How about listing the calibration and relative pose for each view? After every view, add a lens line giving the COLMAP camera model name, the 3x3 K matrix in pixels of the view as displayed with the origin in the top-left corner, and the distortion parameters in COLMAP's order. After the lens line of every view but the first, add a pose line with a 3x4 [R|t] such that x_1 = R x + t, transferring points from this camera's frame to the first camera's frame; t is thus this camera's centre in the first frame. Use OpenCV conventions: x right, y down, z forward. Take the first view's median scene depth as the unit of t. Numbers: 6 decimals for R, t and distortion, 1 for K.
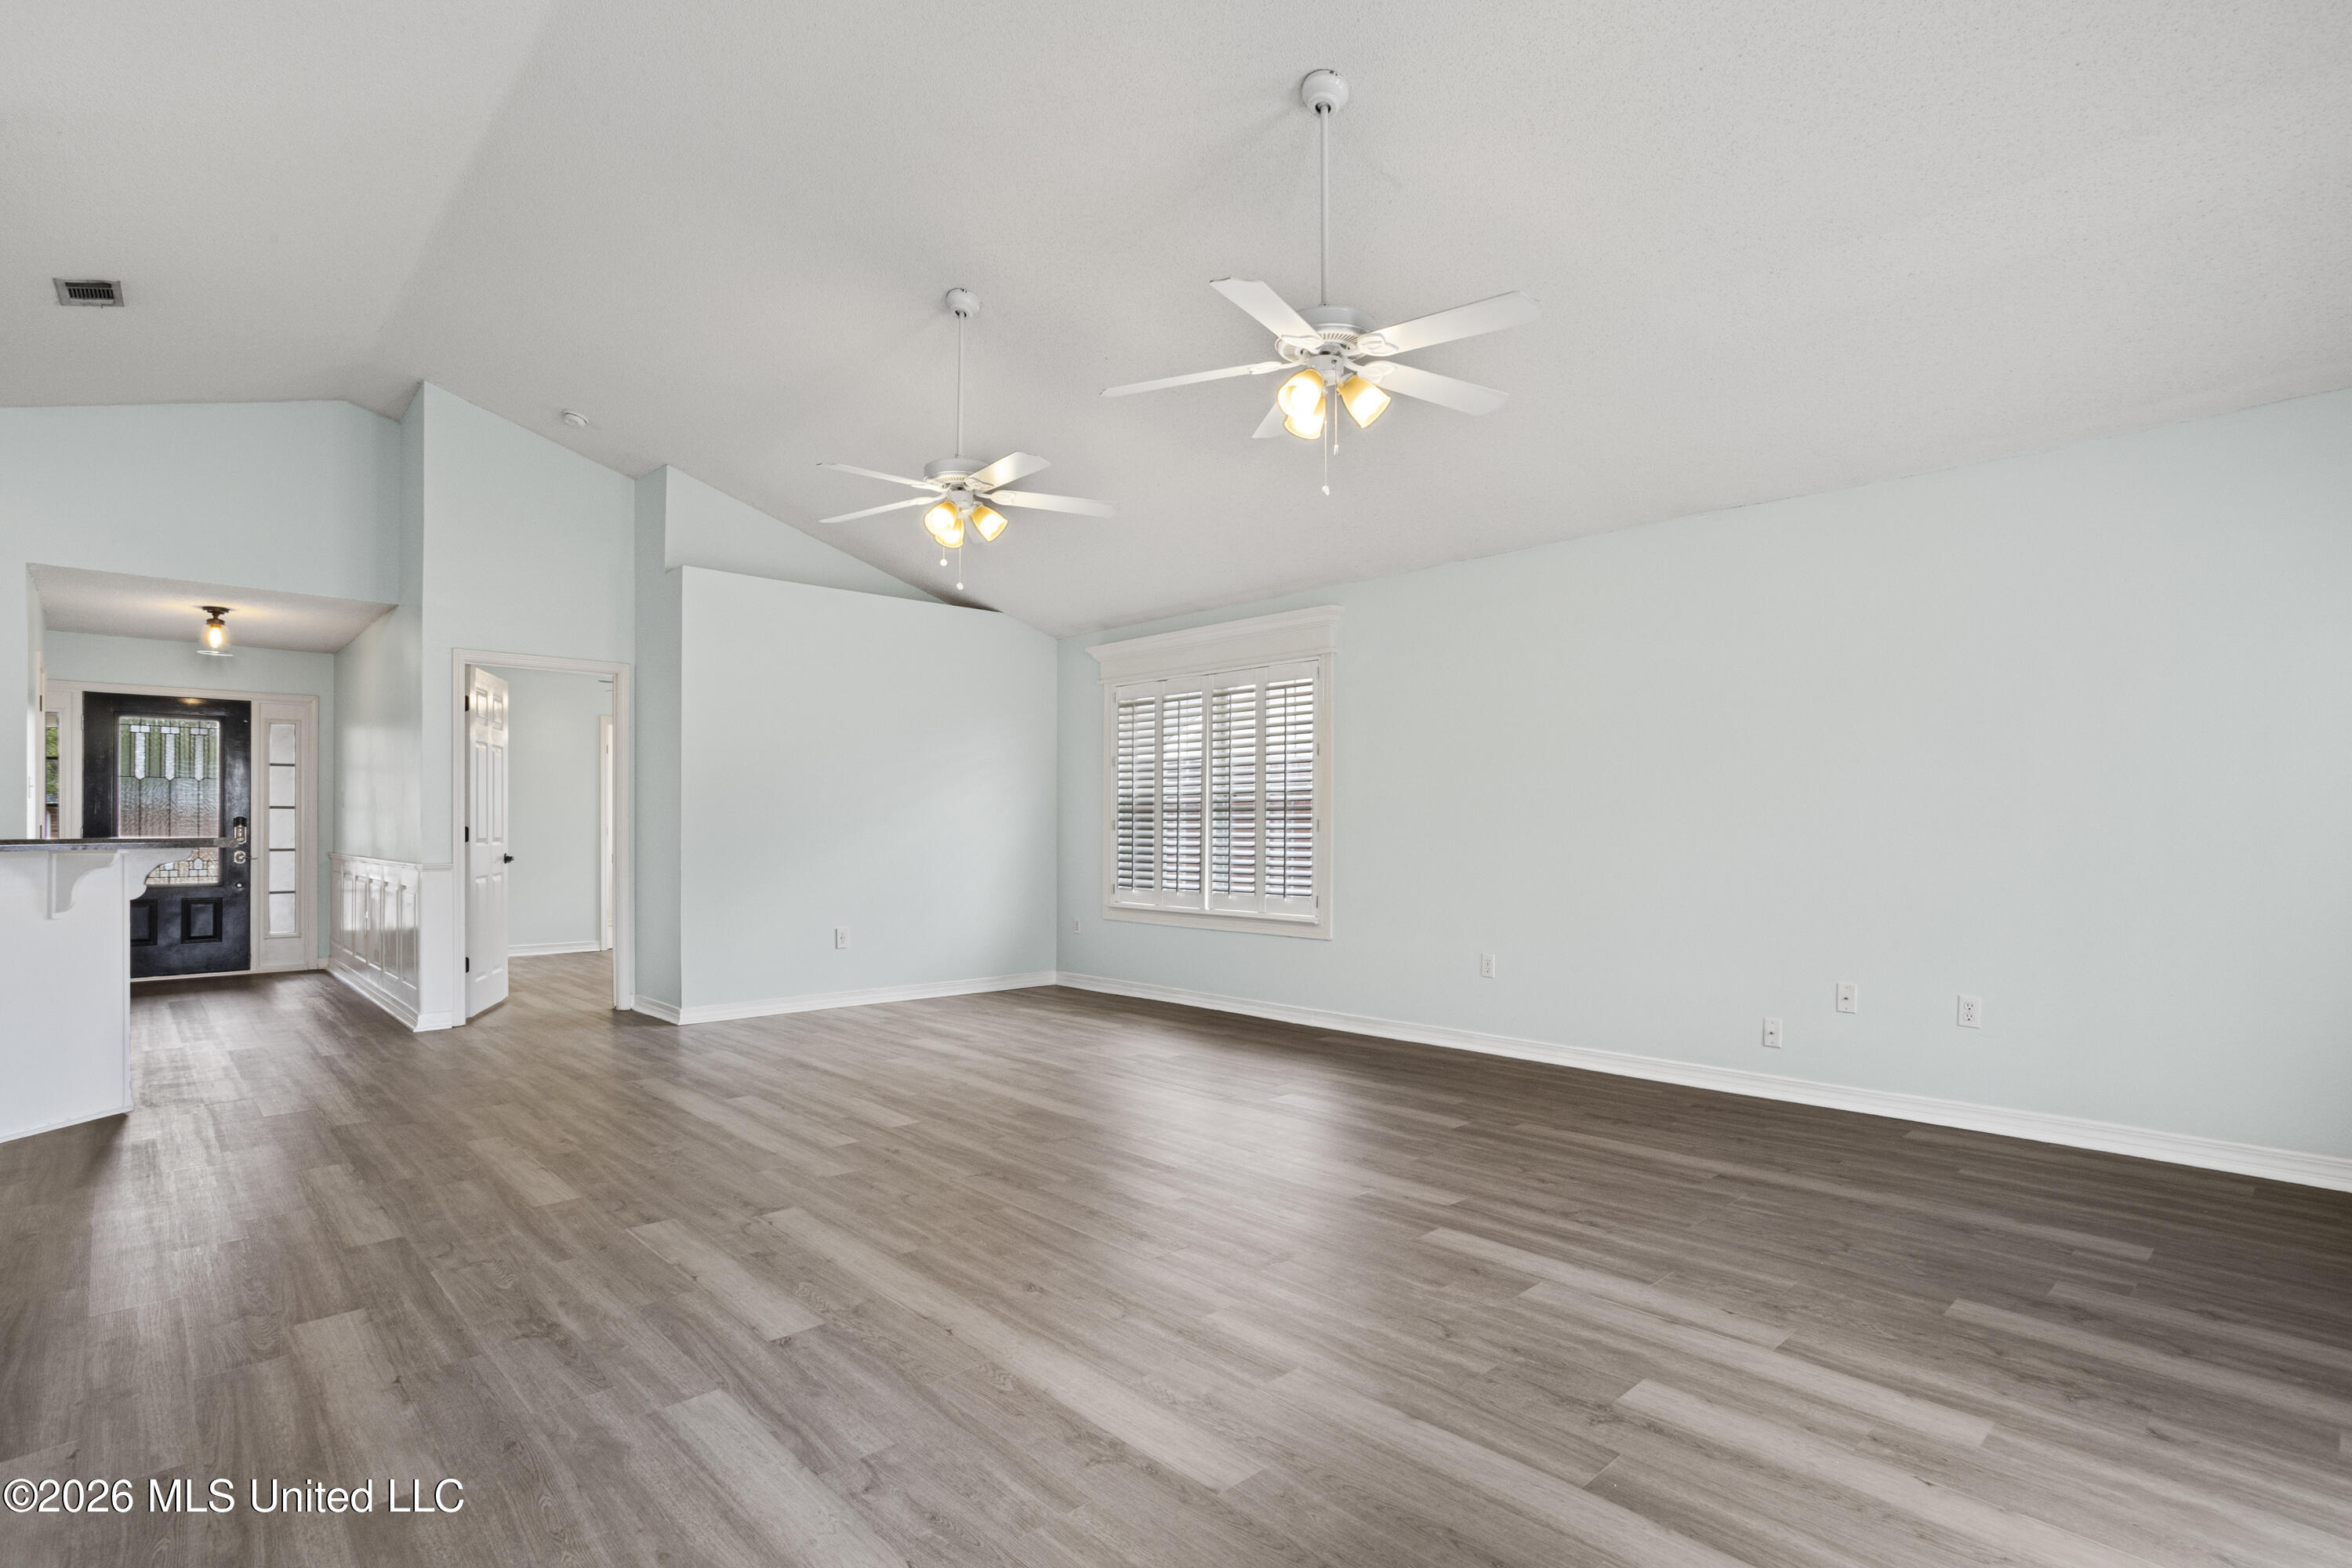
lens RADIAL K [[1132.0, 0, 1178.0], [0, 1132.0, 824.5], [0, 0, 1]] dist [-0.039744, 0.021923]
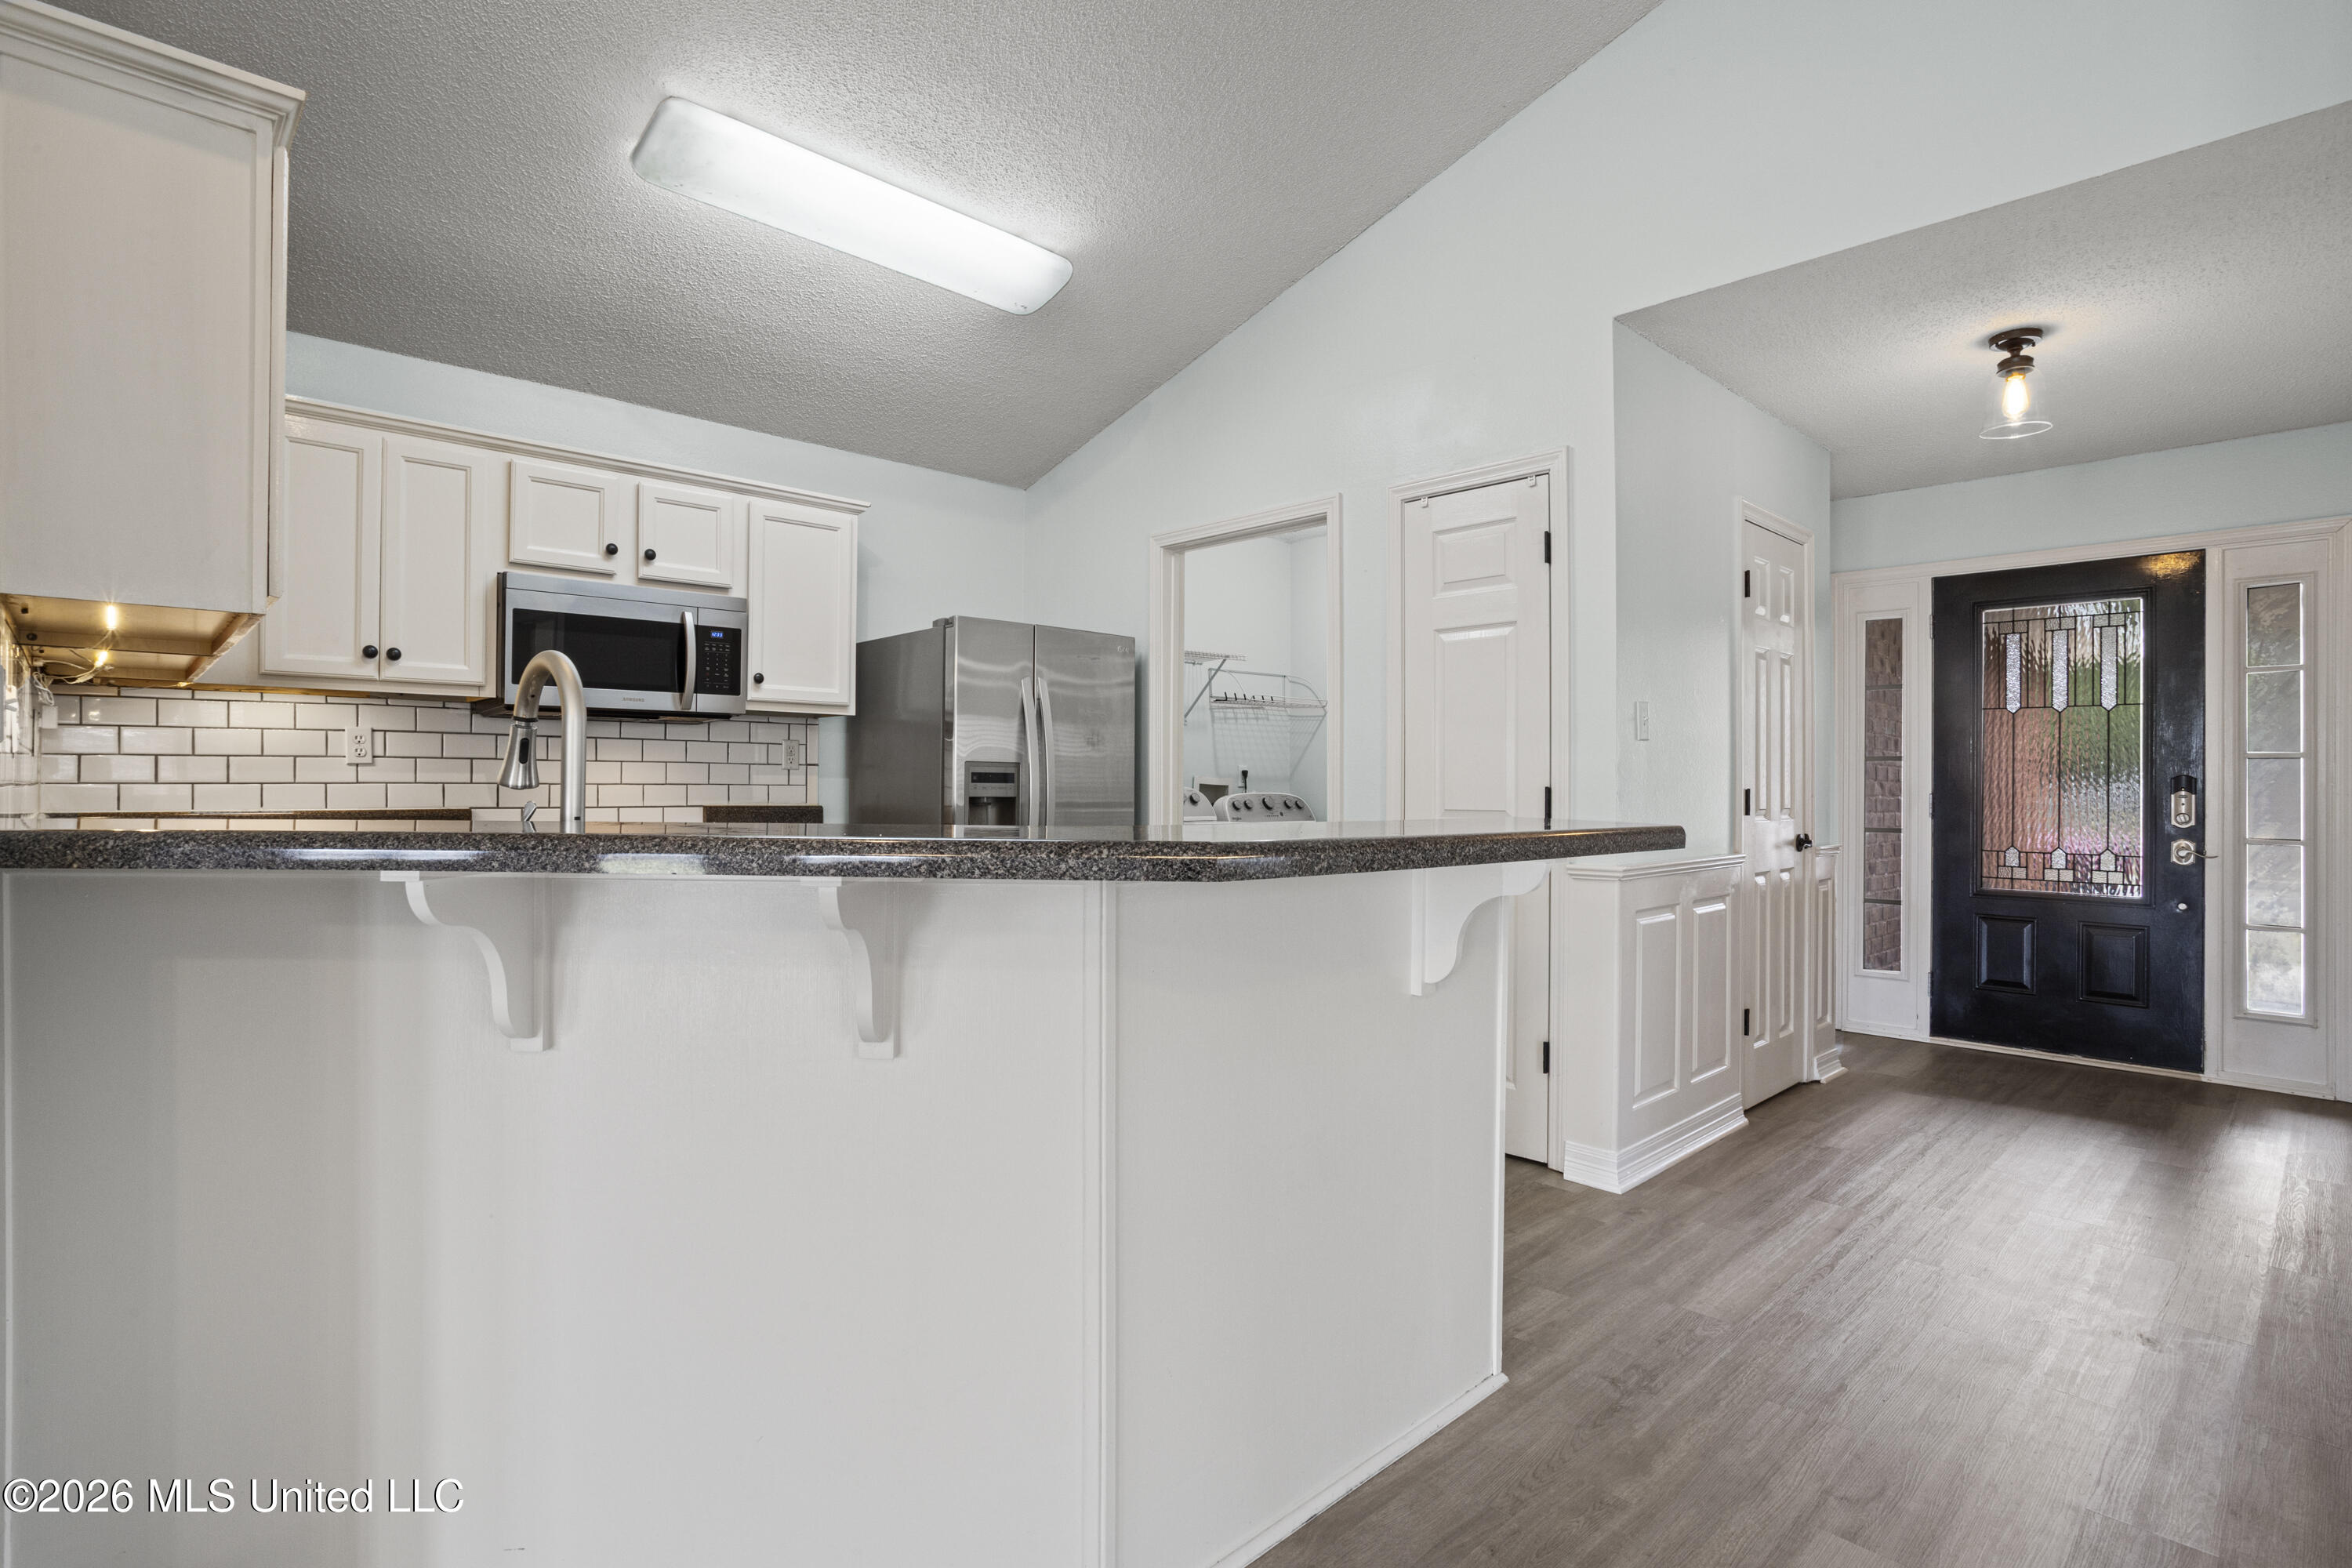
lens RADIAL K [[1182.5, 0, 1163.3], [0, 1182.5, 775.6], [0, 0, 1]] dist [-0.043742, 0.016196]
pose [[-0.002310, -0.004345, -0.999988, -0.637842], [-0.003412, 0.999985, -0.004337, -0.004916], [0.999992, 0.003402, -0.002325, 1.098678]]
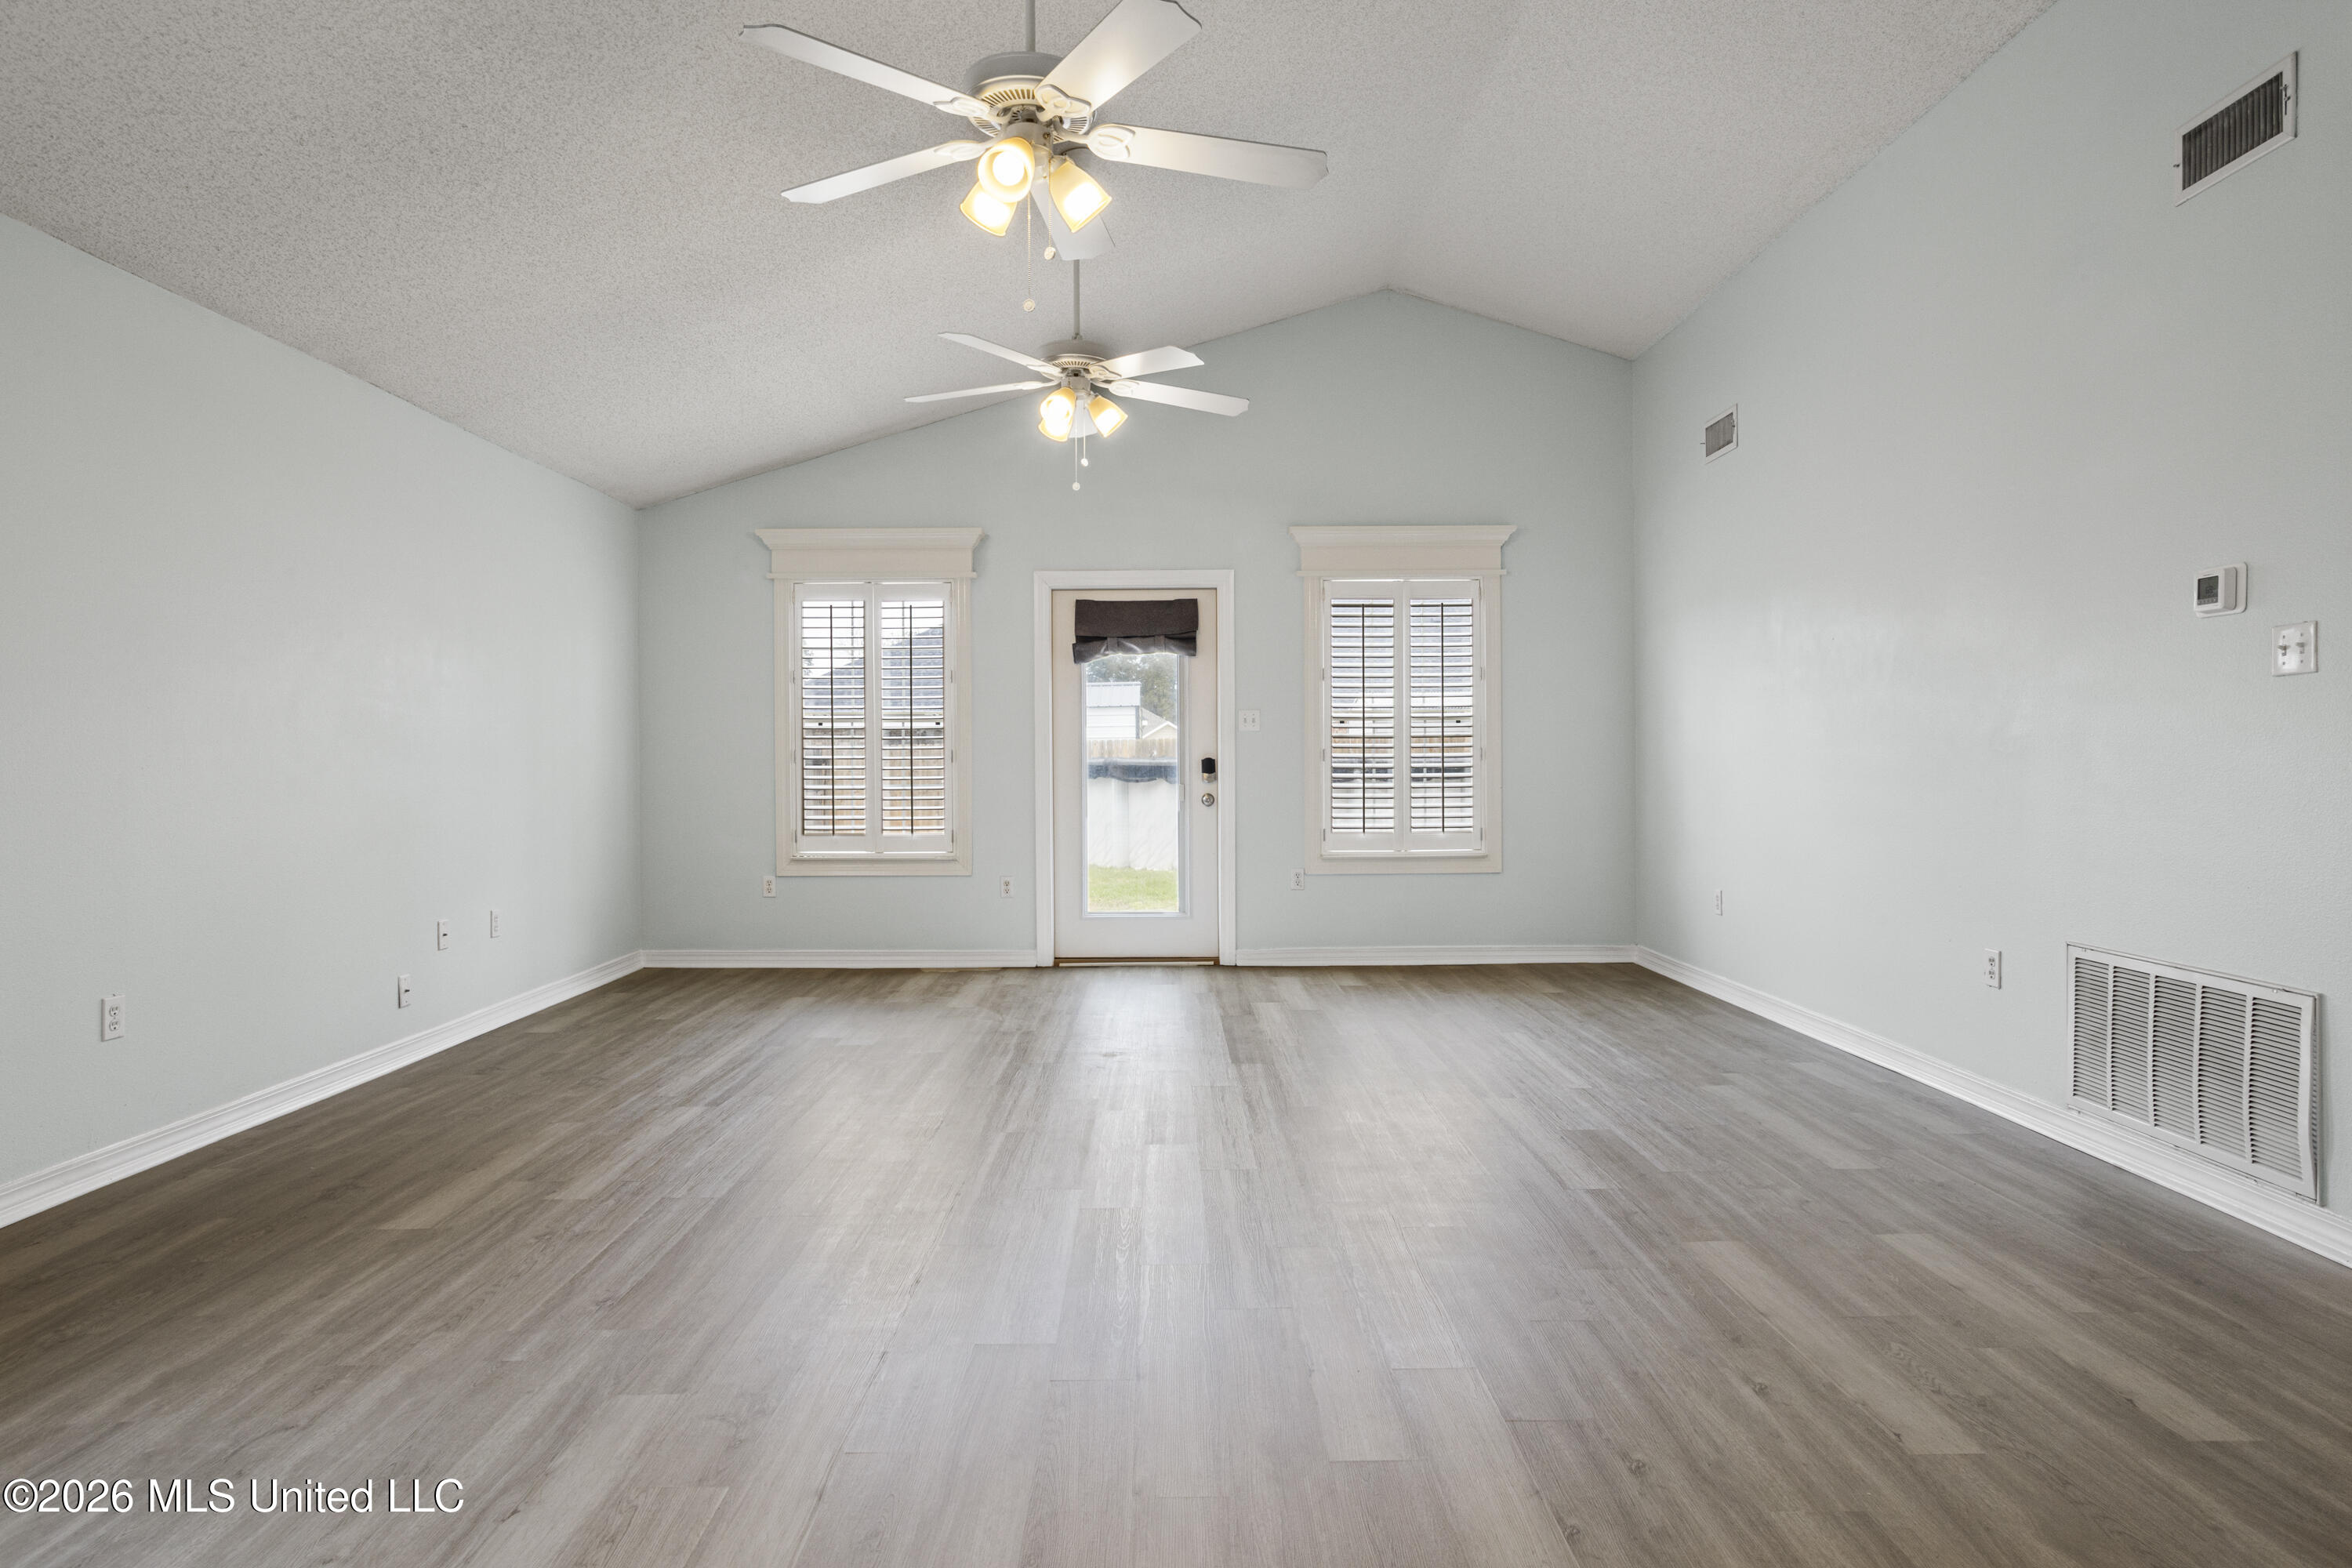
lens RADIAL K [[1337.4, 0, 1166.0], [0, 1337.4, 767.6], [0, 0, 1]] dist [-0.023596, 0.018657]
pose [[-0.726352, -0.000749, 0.687322, -0.744295], [0.002310, 0.999991, 0.003530, 0.005098], [-0.687319, 0.004152, -0.726344, 1.569168]]
